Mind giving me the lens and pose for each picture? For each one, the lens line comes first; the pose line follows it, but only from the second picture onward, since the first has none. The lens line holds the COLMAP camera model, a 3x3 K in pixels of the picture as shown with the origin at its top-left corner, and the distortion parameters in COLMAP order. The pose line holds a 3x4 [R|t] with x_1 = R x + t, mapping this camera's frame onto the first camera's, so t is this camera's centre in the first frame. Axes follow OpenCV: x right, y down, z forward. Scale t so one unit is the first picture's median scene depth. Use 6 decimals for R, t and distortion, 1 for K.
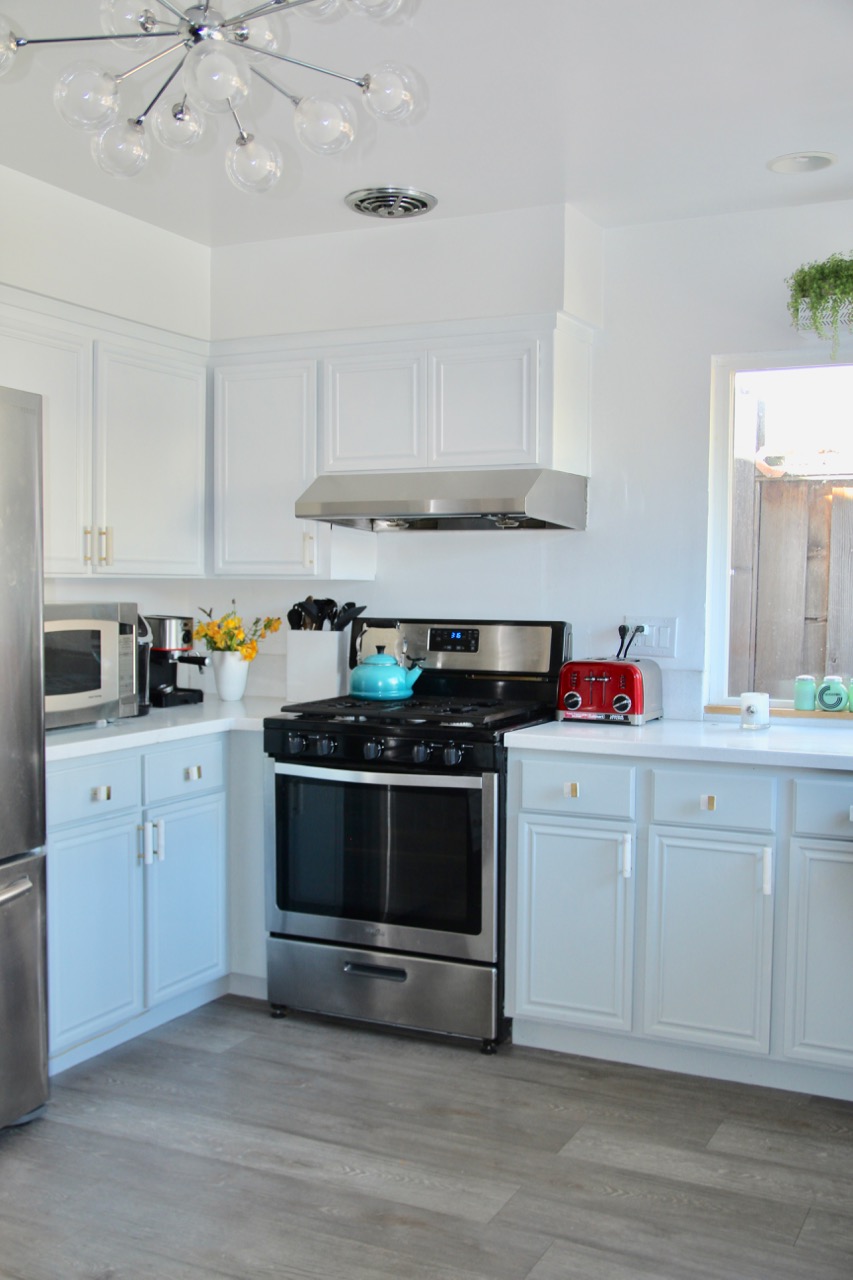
lens RADIAL K [[1308.8, 0, 426.0], [0, 1308.8, 681.5], [0, 0, 1]] dist [-0.006373, 0.008108]
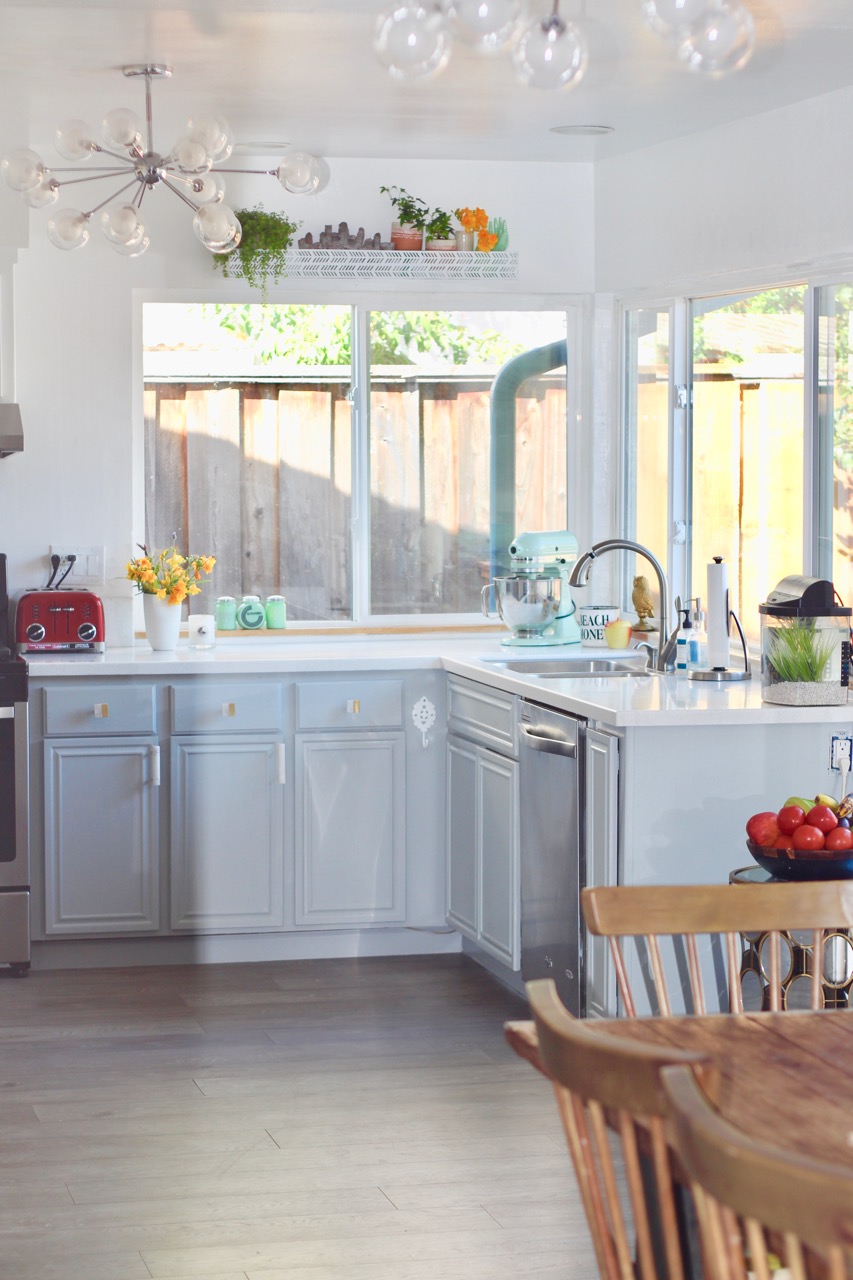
lens RADIAL K [[2926.1, 0, 426.5], [0, 2926.1, 640.0], [0, 0, 1]] dist [-0.008793, -0.024800]
pose [[0.780164, -0.052140, 0.623398, -1.082319], [0.055261, 0.998369, 0.014345, 0.005150], [-0.623130, 0.023258, 0.781773, -0.958916]]
